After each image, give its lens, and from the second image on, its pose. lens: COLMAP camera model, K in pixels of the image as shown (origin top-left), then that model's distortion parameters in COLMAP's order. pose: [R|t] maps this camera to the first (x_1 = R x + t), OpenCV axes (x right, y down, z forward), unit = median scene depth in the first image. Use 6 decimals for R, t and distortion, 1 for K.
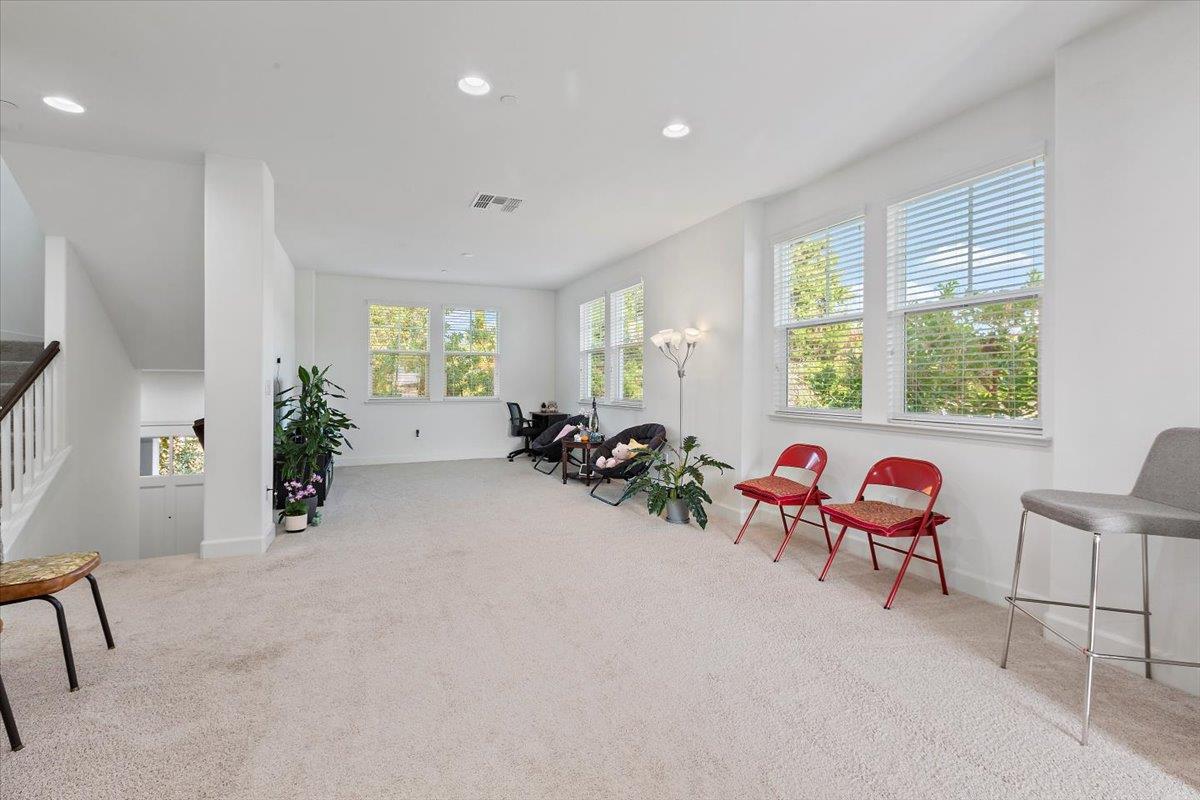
lens RADIAL K [[536.0, 0, 601.1], [0, 536.0, 386.0], [0, 0, 1]] dist [-0.003412, -0.002253]
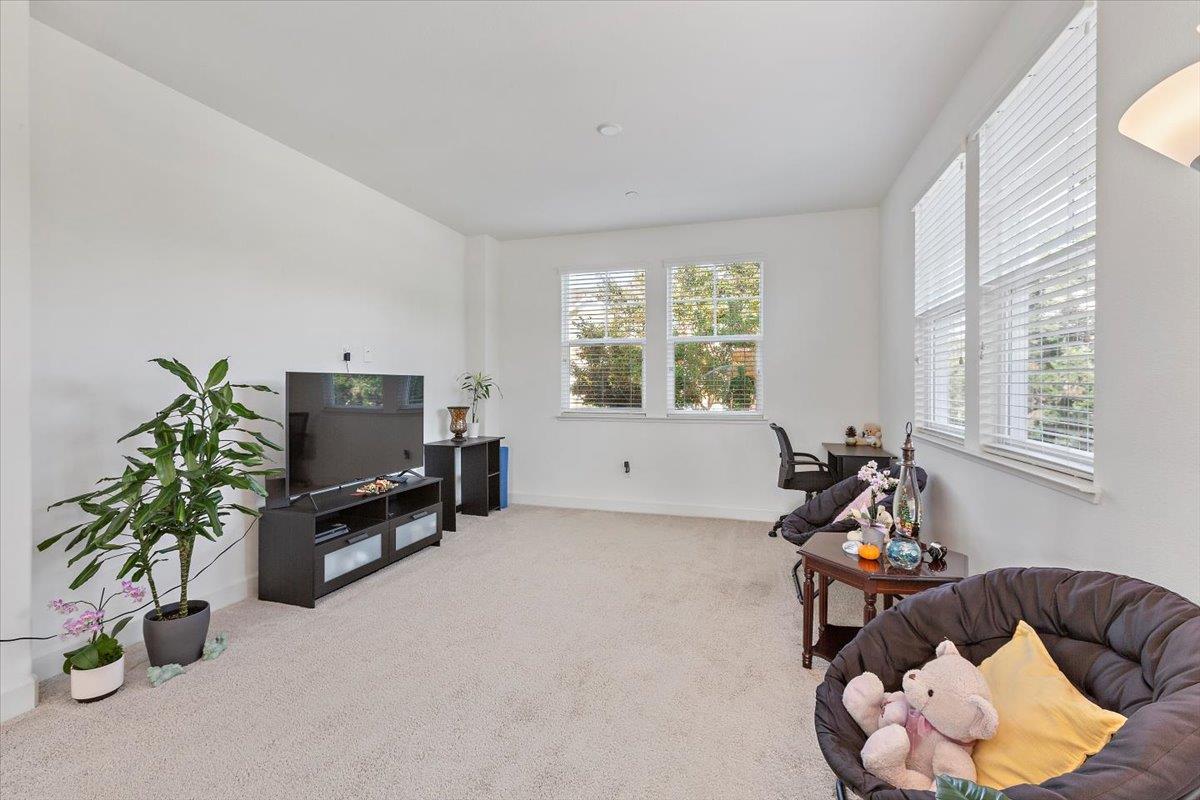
lens RADIAL K [[536.0, 0, 595.1], [0, 536.0, 392.4], [0, 0, 1]] dist [-0.003412, -0.002253]
pose [[0.754919, 0.004461, -0.655803, 0.060812], [-0.000151, 0.999978, 0.006628, -0.006911], [0.655819, -0.004904, 0.754903, 0.624676]]
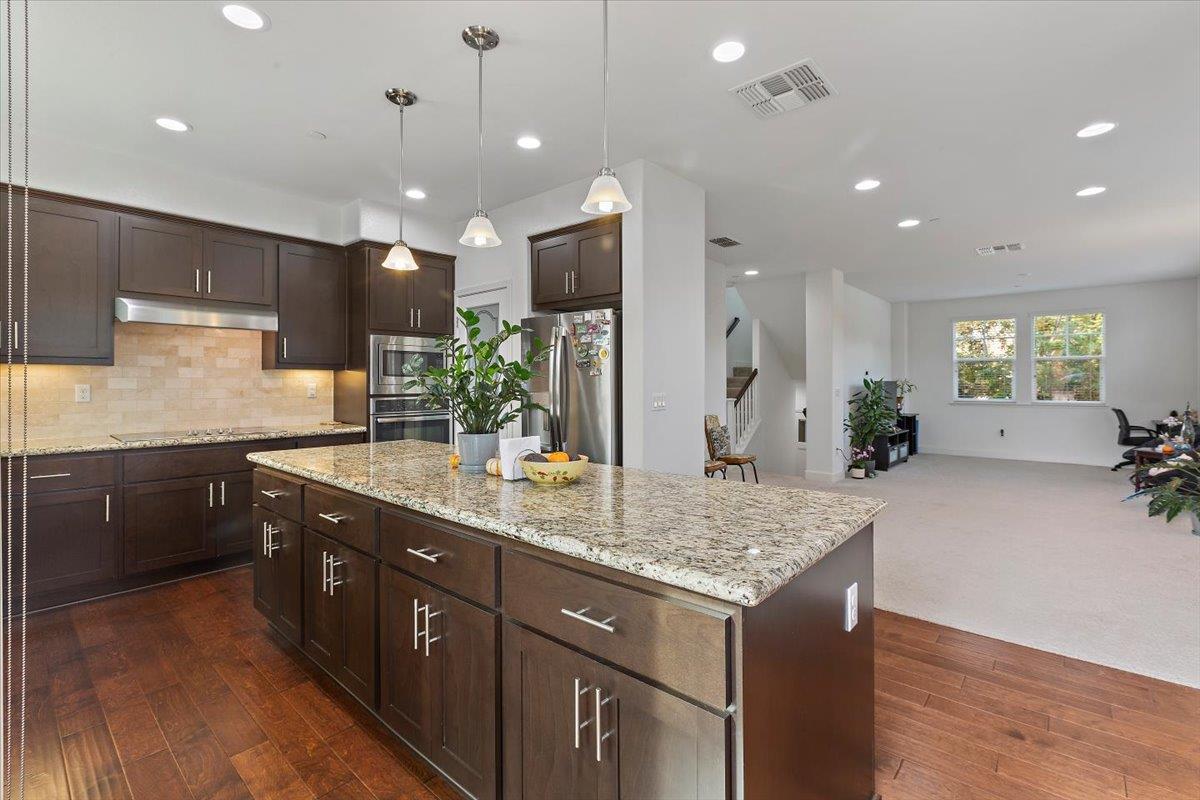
lens RADIAL K [[536.0, 0, 587.8], [0, 536.0, 383.1], [0, 0, 1]] dist [-0.003412, -0.002253]
pose [[0.408490, -0.001174, -0.912762, 0.400206], [-0.002770, 0.999993, -0.002526, -0.011712], [0.912759, 0.003560, 0.408484, -0.294324]]
